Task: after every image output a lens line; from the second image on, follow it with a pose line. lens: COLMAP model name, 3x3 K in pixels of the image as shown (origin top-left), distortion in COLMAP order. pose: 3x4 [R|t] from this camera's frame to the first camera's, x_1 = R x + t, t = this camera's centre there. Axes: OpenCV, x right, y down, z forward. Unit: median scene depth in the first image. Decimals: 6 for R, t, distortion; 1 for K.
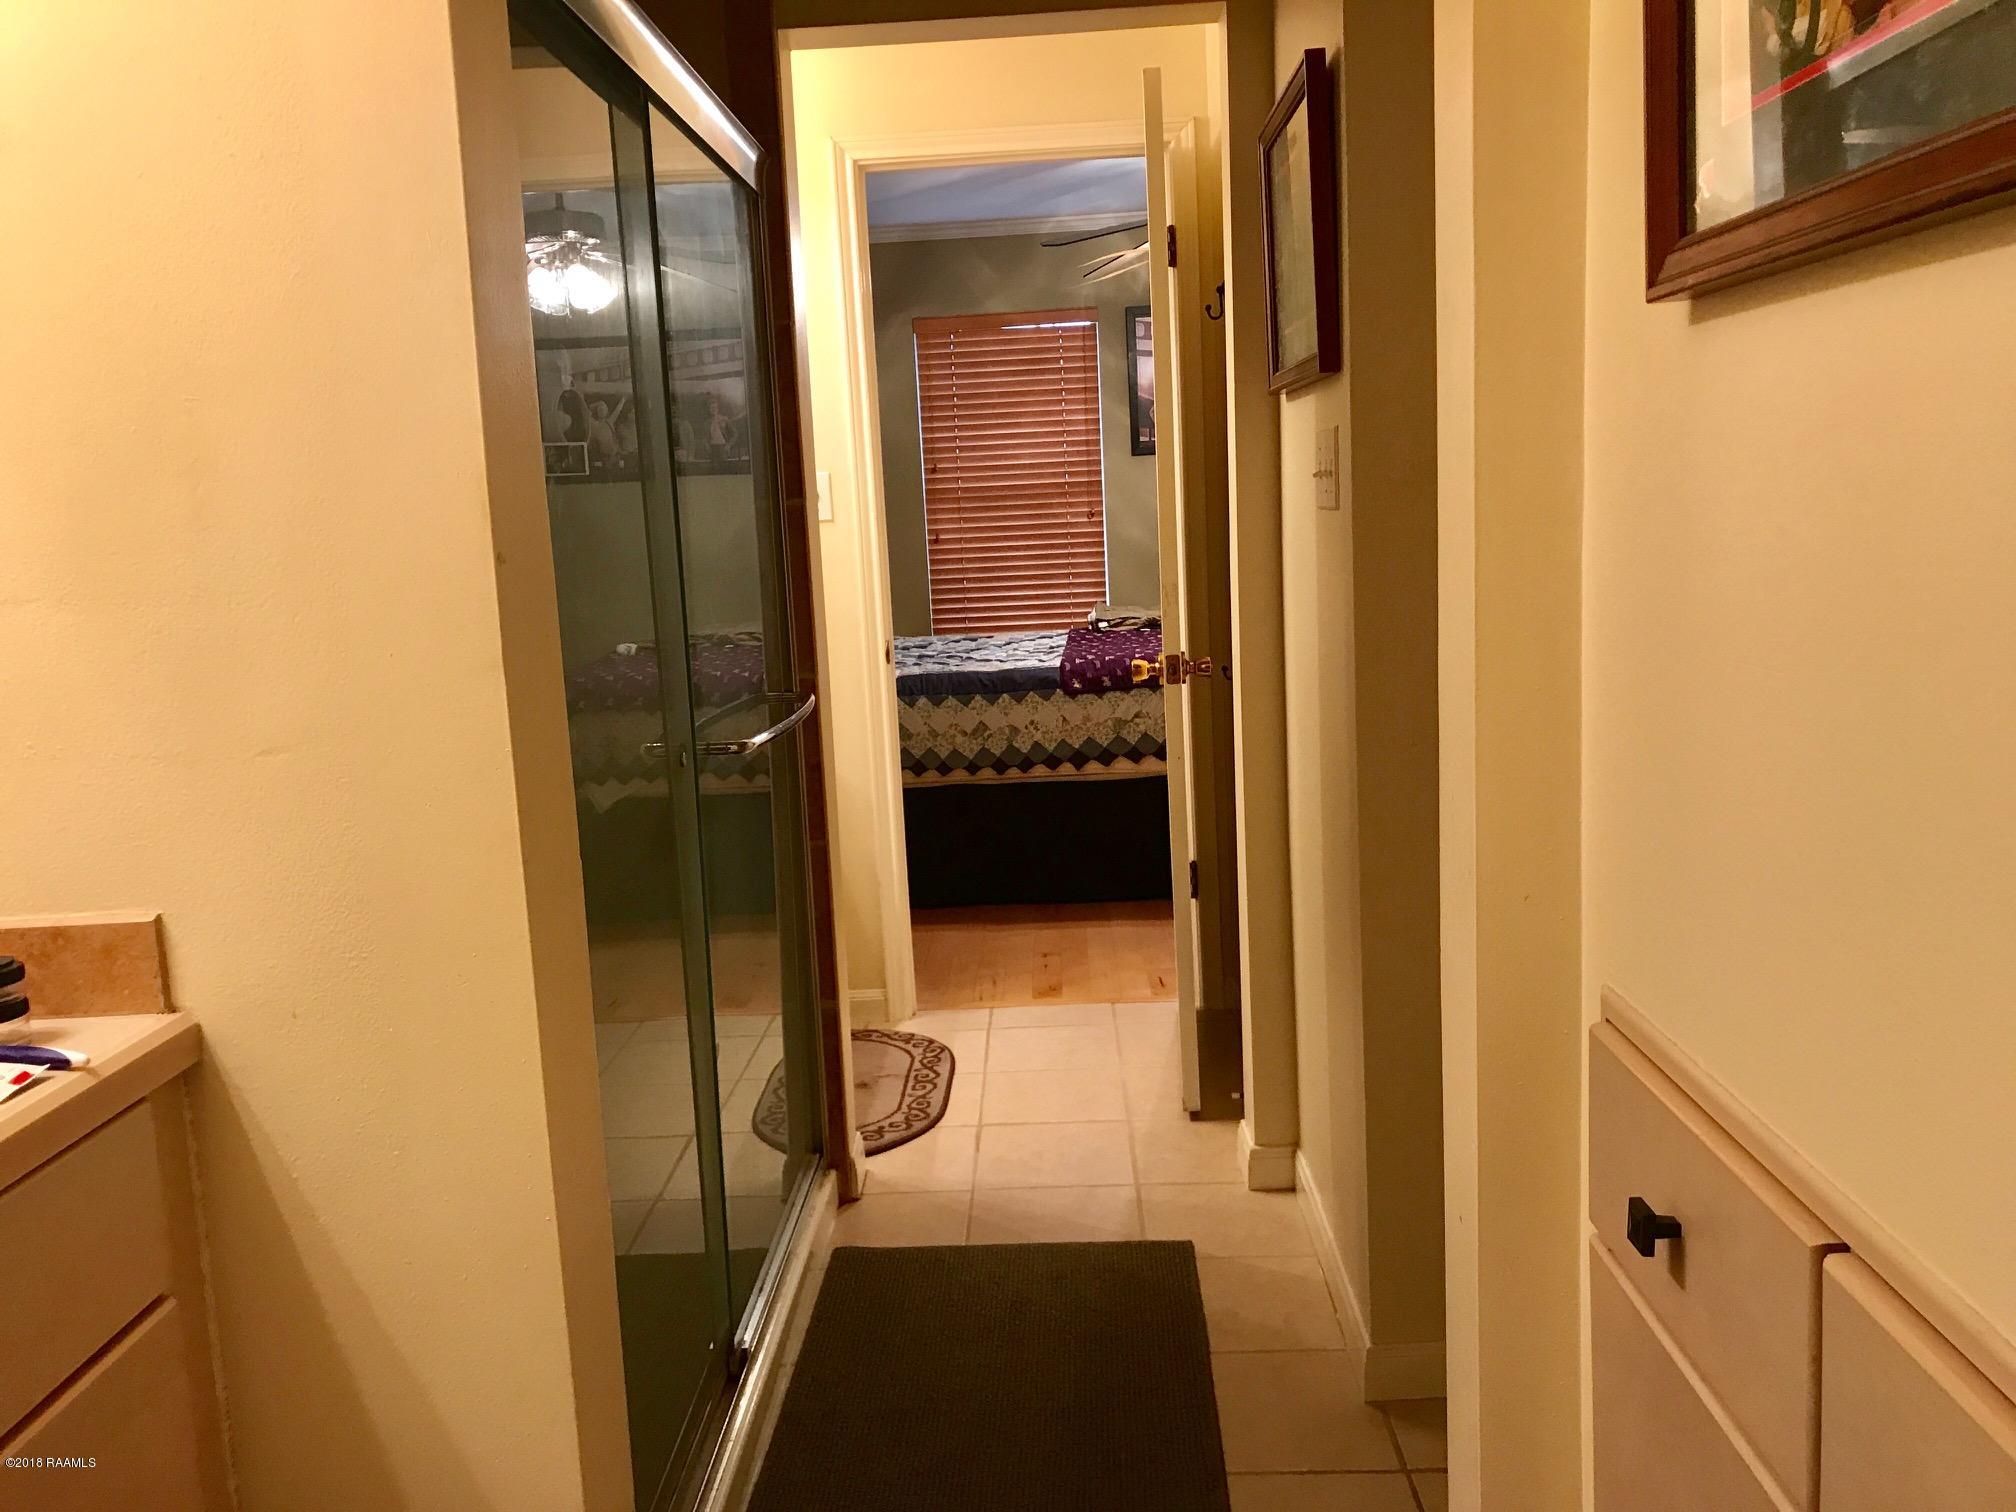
lens RADIAL K [[1613.9, 0, 1010.7], [0, 1613.9, 756.1], [0, 0, 1]] dist [0.004526, 0.000828]
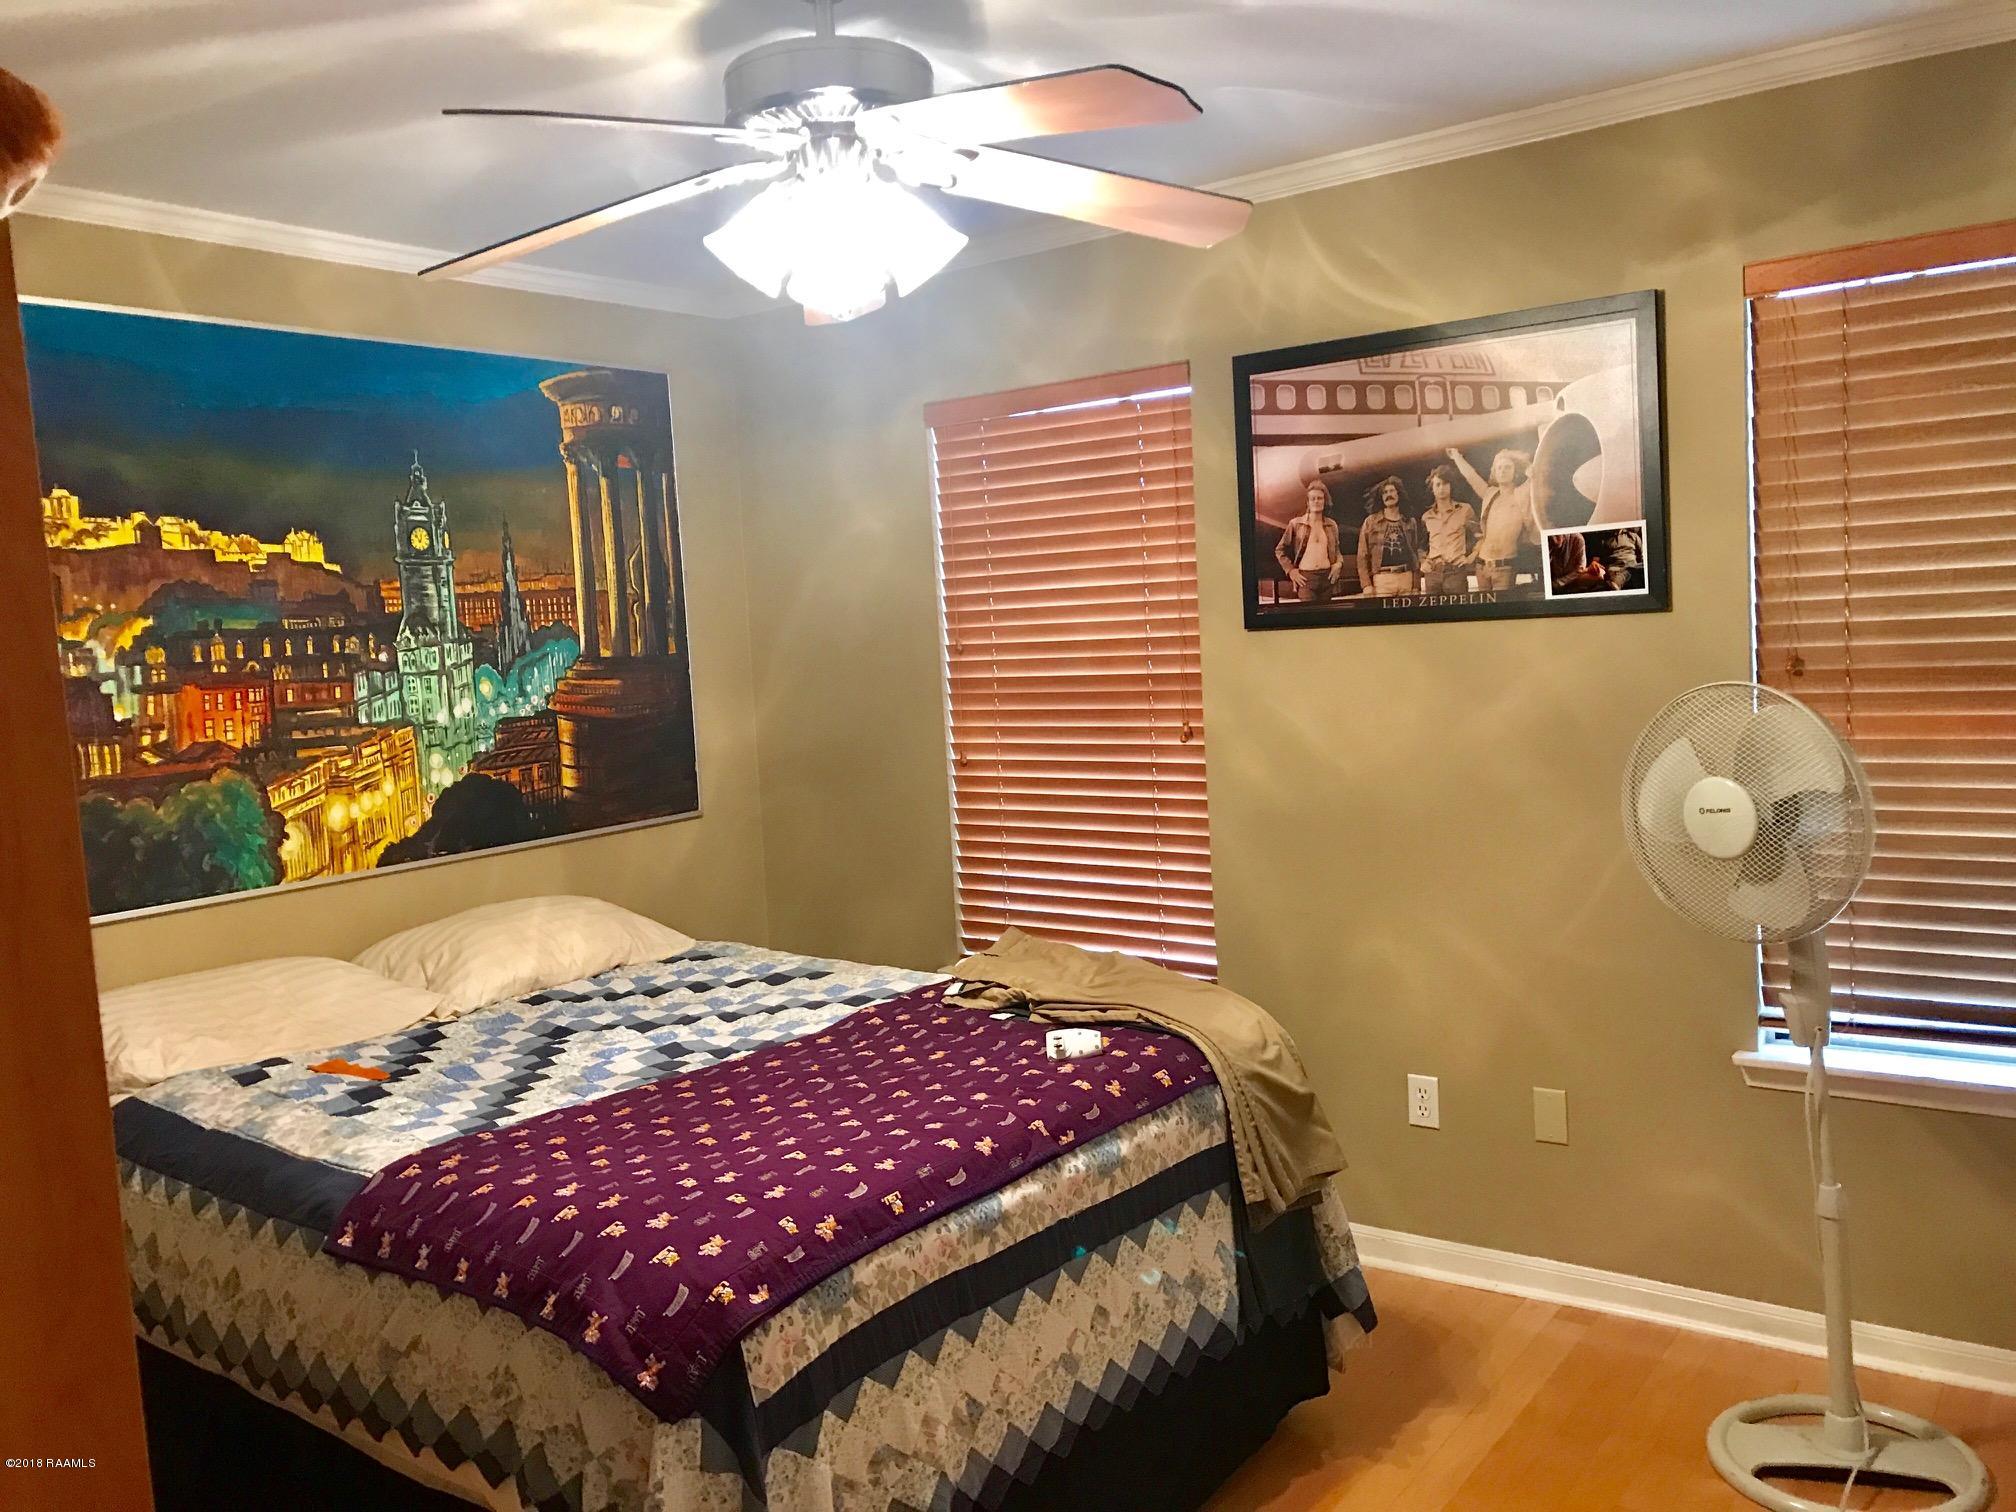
lens RADIAL K [[1613.9, 0, 1004.1], [0, 1613.9, 748.8], [0, 0, 1]] dist [0.004526, 0.000828]
pose [[0.826051, 0.053274, -0.561072, 0.312396], [-0.074098, 0.997147, -0.014412, -0.133831], [0.558703, 0.053479, 0.827642, 0.515982]]
